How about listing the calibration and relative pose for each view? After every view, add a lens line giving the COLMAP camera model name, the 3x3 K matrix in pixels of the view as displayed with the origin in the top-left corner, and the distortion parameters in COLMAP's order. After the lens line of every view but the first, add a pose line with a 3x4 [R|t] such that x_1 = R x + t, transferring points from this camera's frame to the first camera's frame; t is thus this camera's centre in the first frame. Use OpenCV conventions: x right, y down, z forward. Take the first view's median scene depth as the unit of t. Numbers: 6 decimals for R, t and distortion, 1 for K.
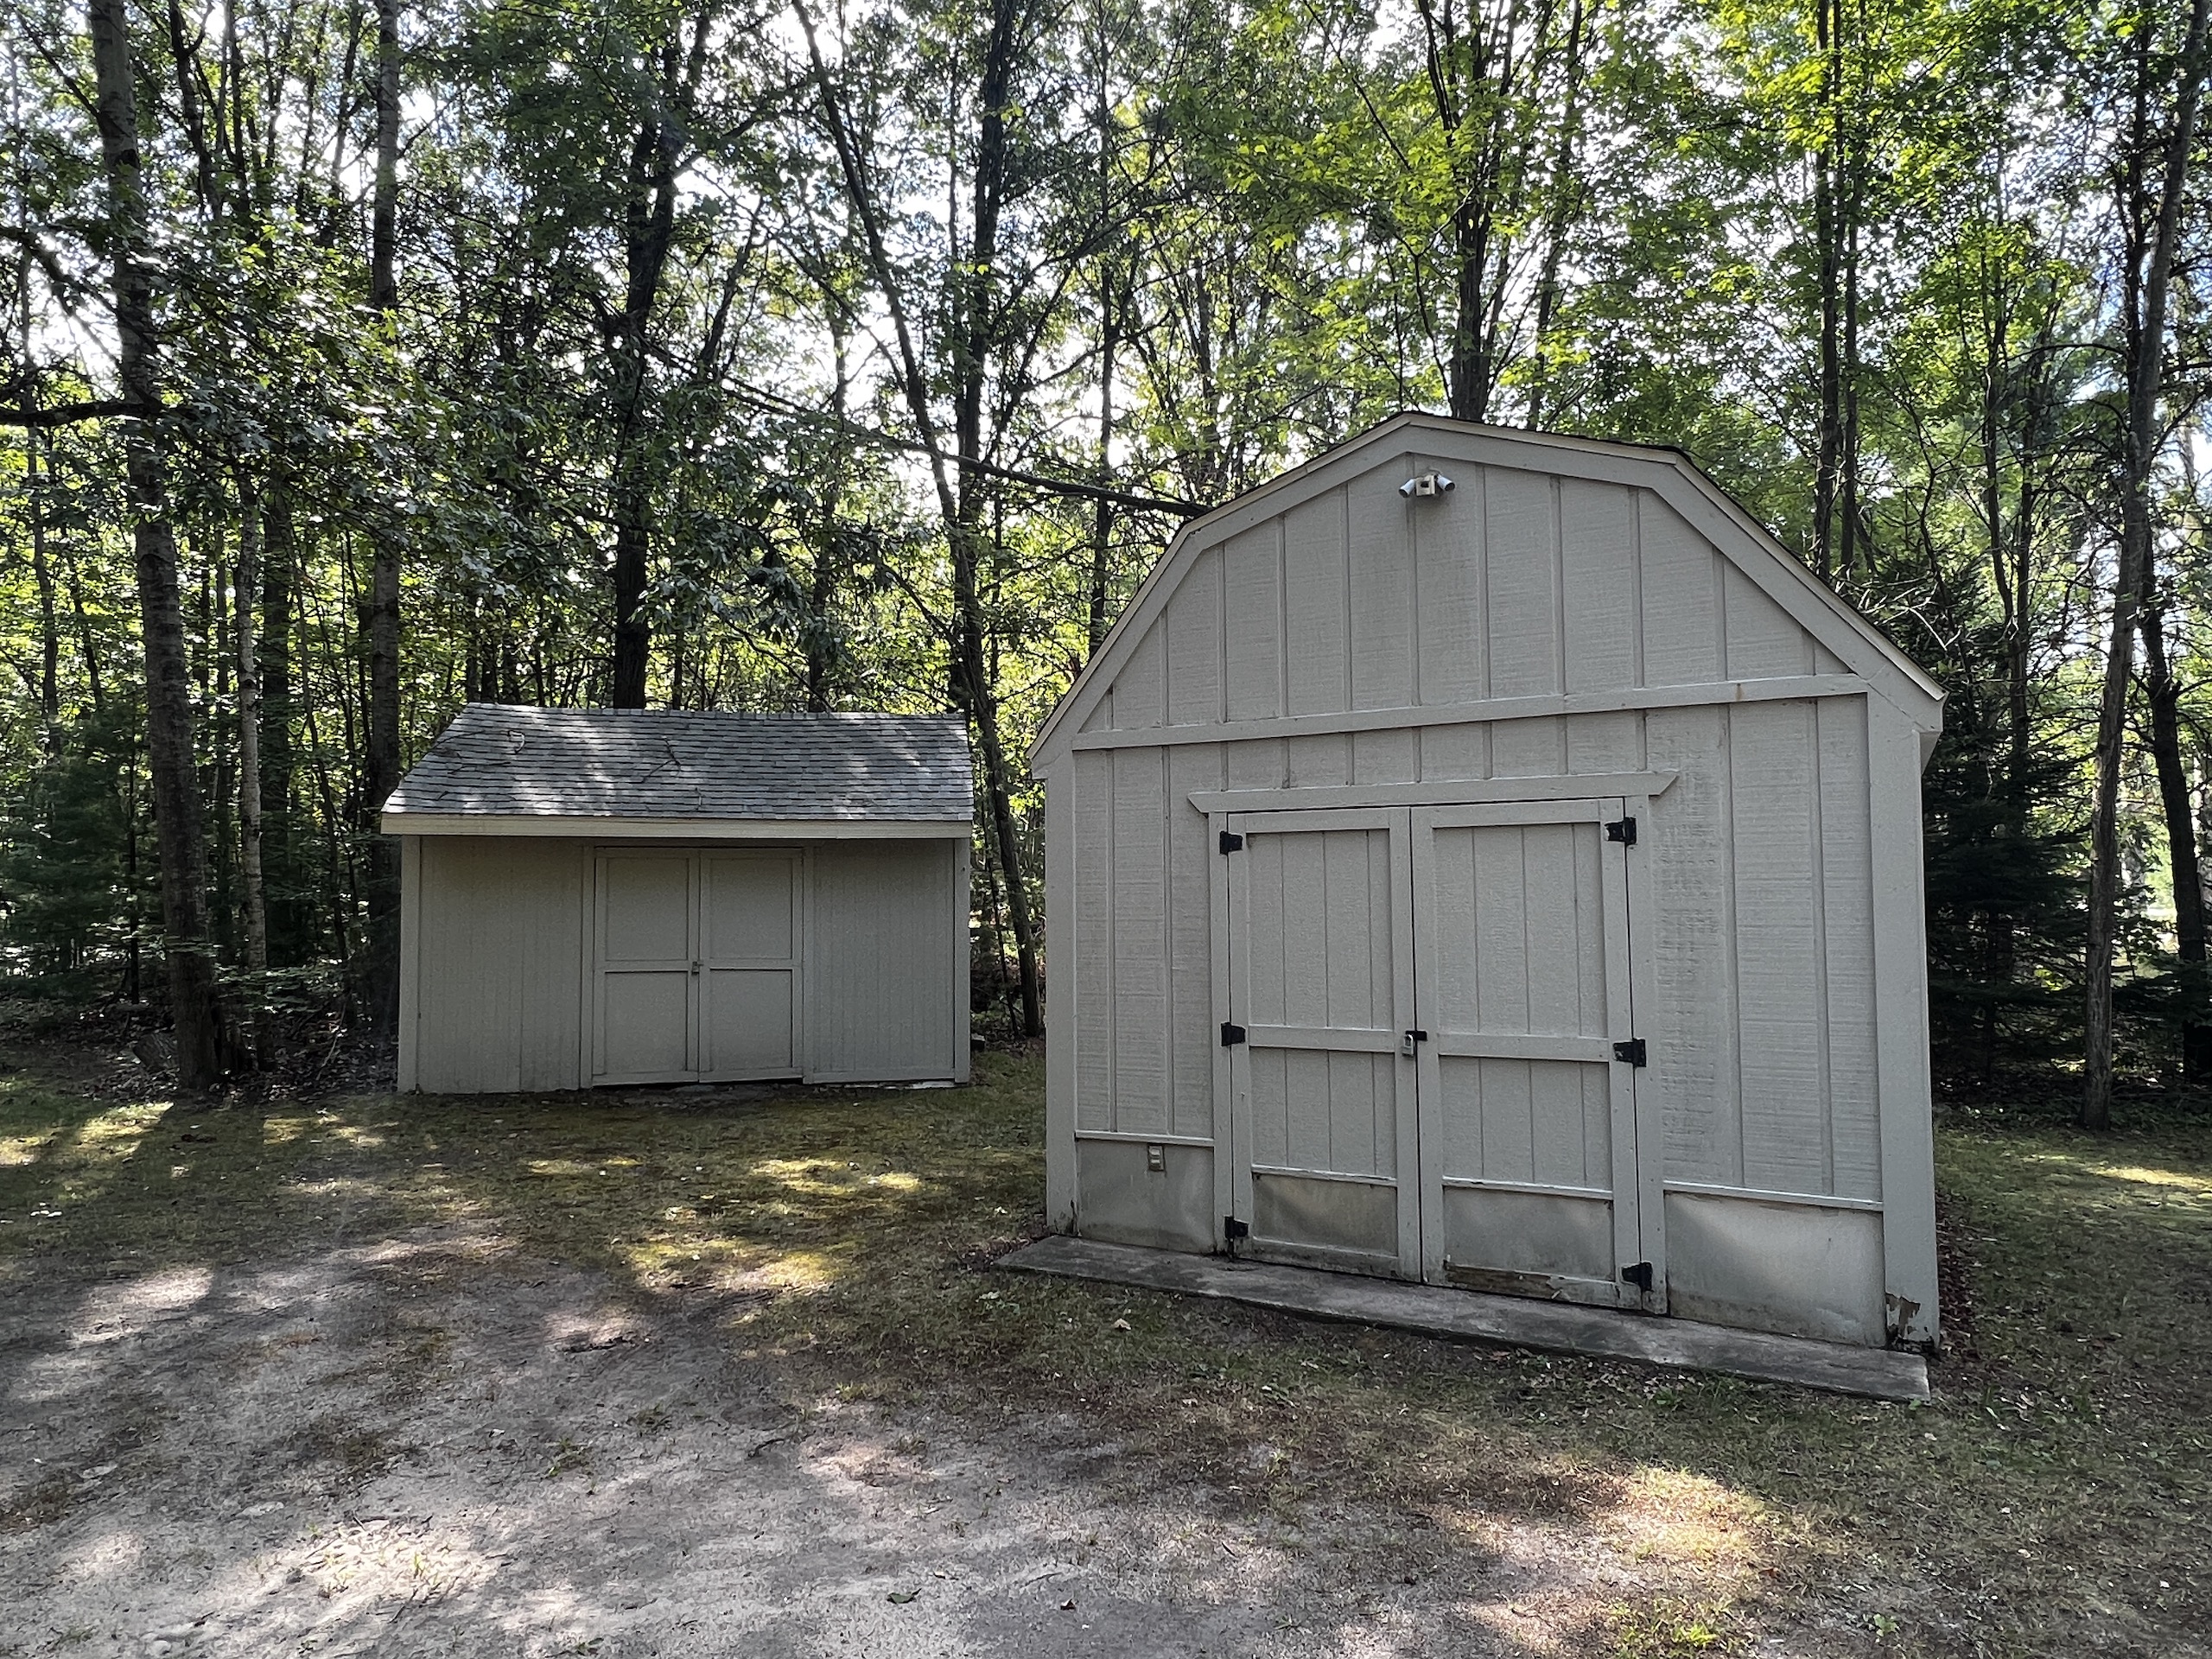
lens RADIAL K [[1357.9, 0, 1101.3], [0, 1357.9, 821.0], [0, 0, 1]] dist [0.006942, 0.000729]
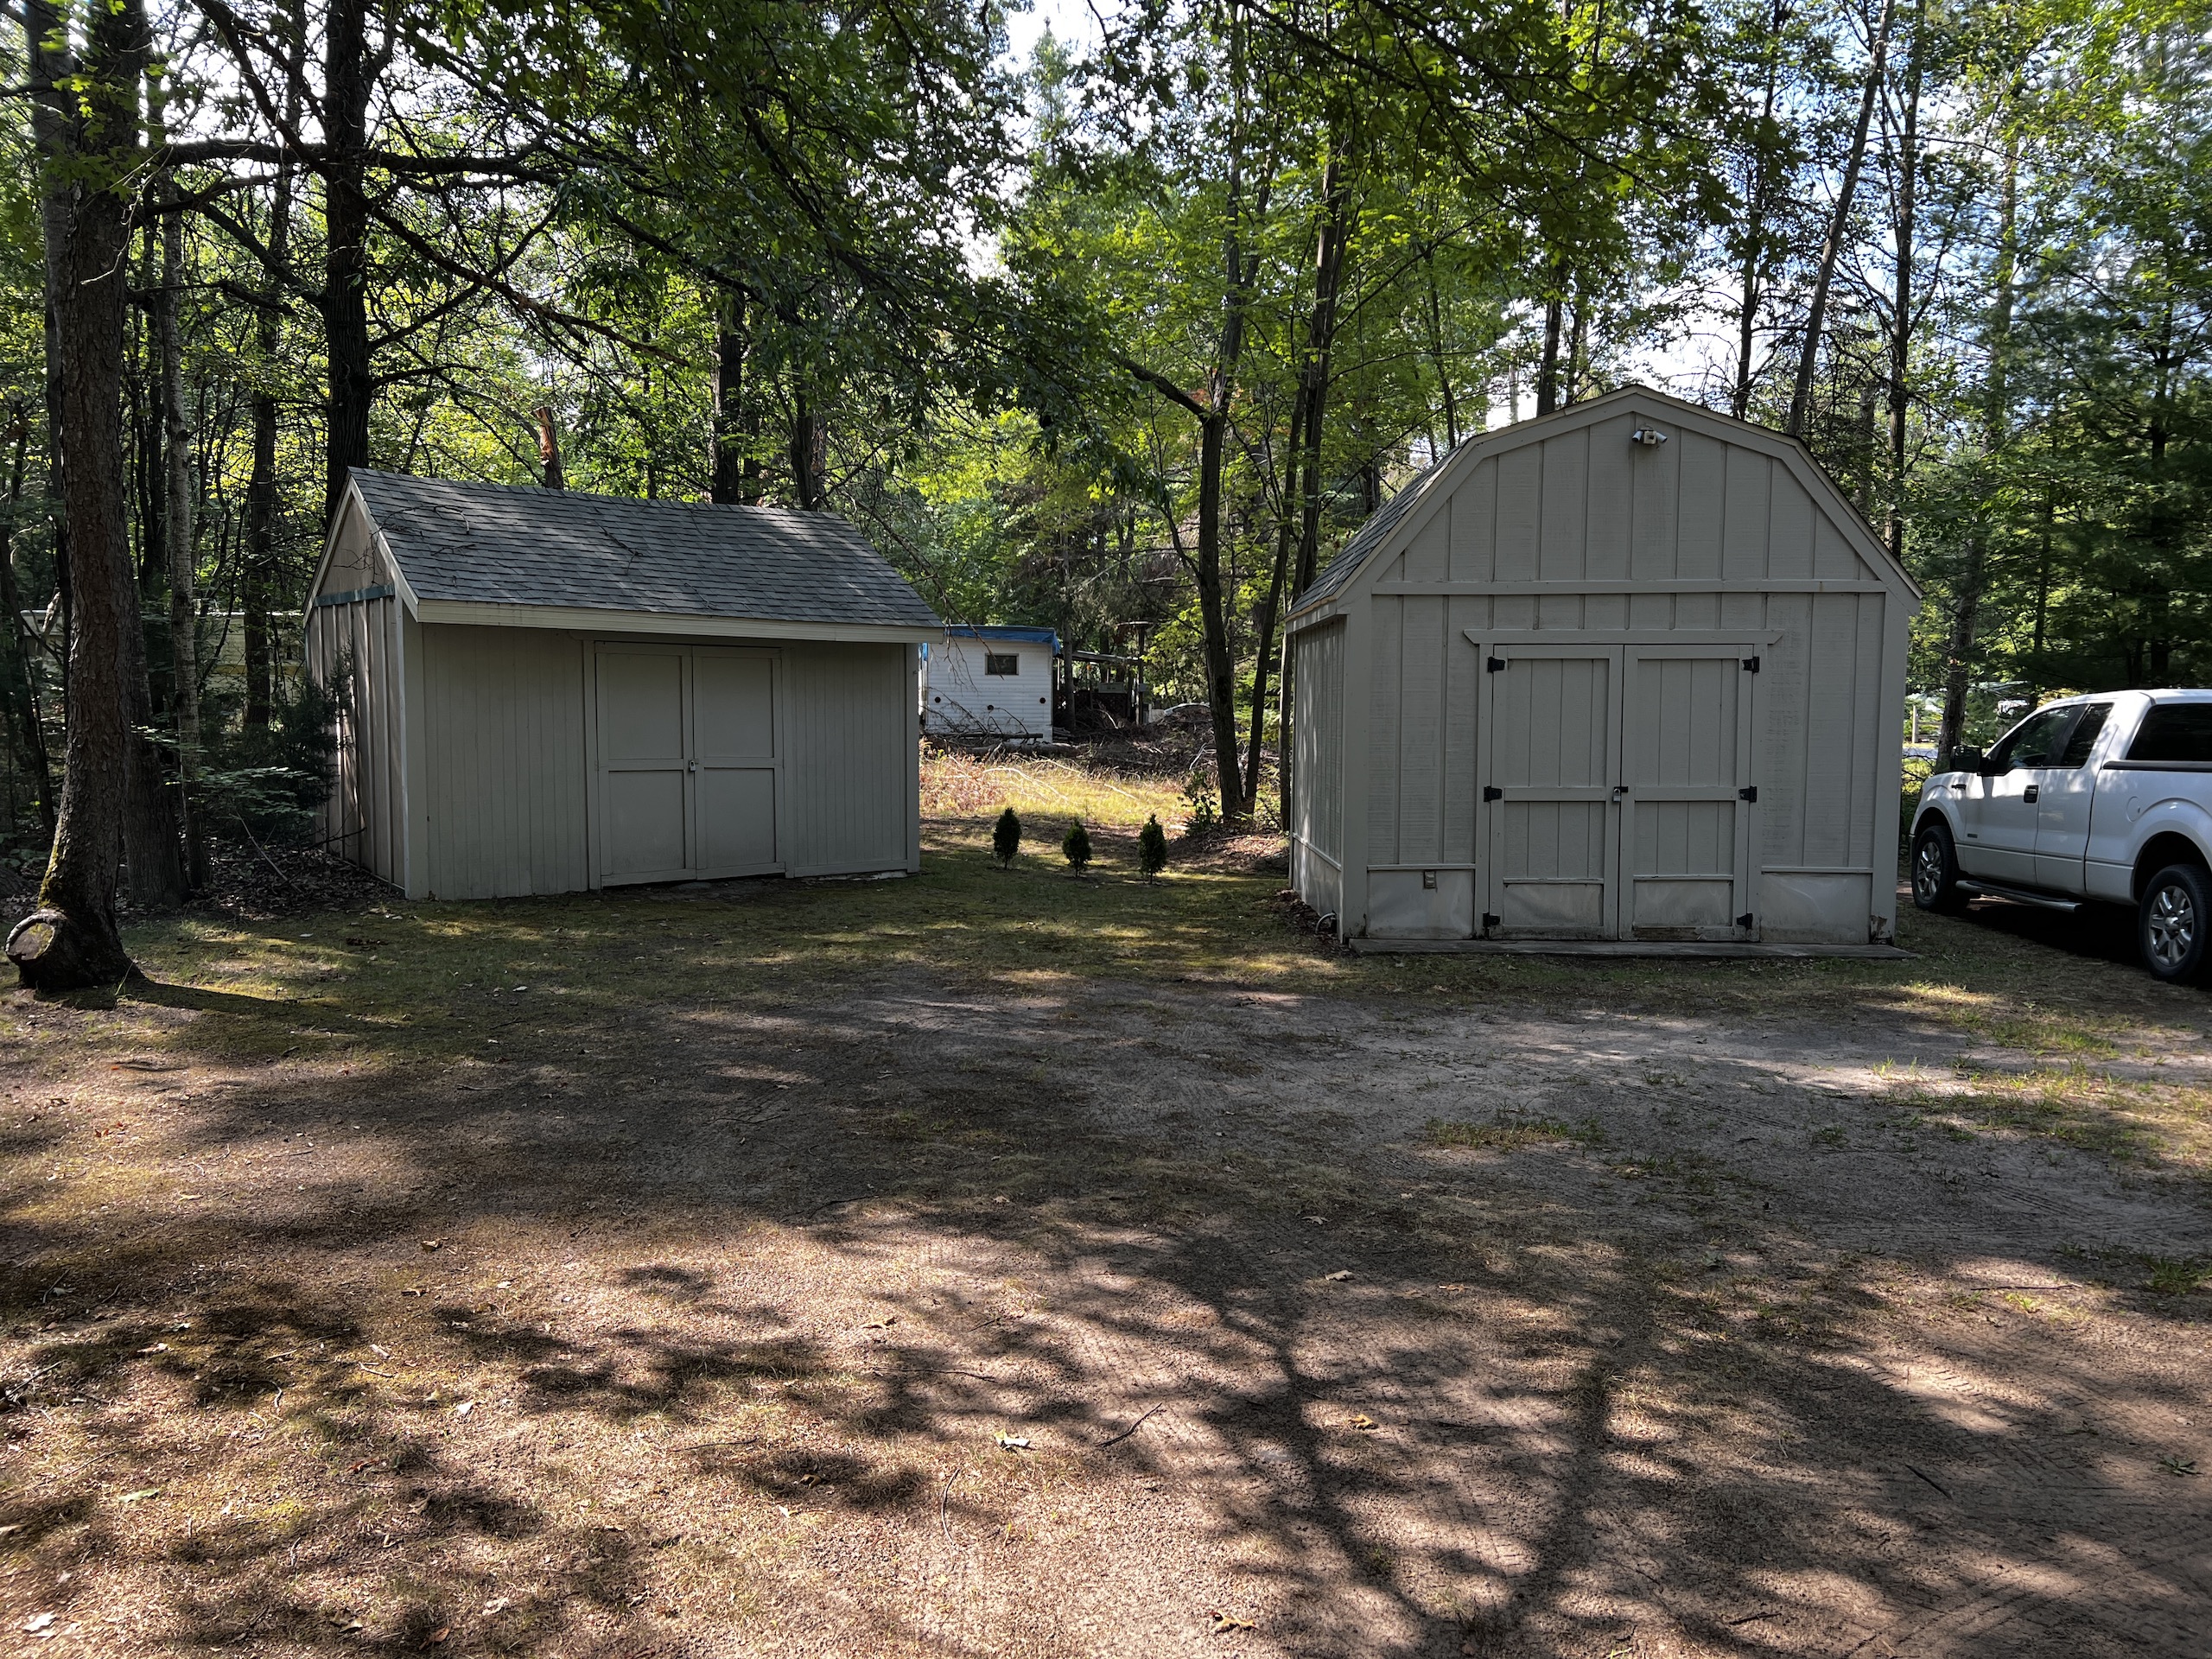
lens RADIAL K [[1664.4, 0, 1110.7], [0, 1664.4, 826.4], [0, 0, 1]] dist [0.015611, 0.001642]
pose [[0.891949, -0.024151, 0.451490, -1.171175], [-0.034742, 0.991959, 0.121698, -0.016291], [-0.450799, -0.124234, 0.883938, -0.461099]]
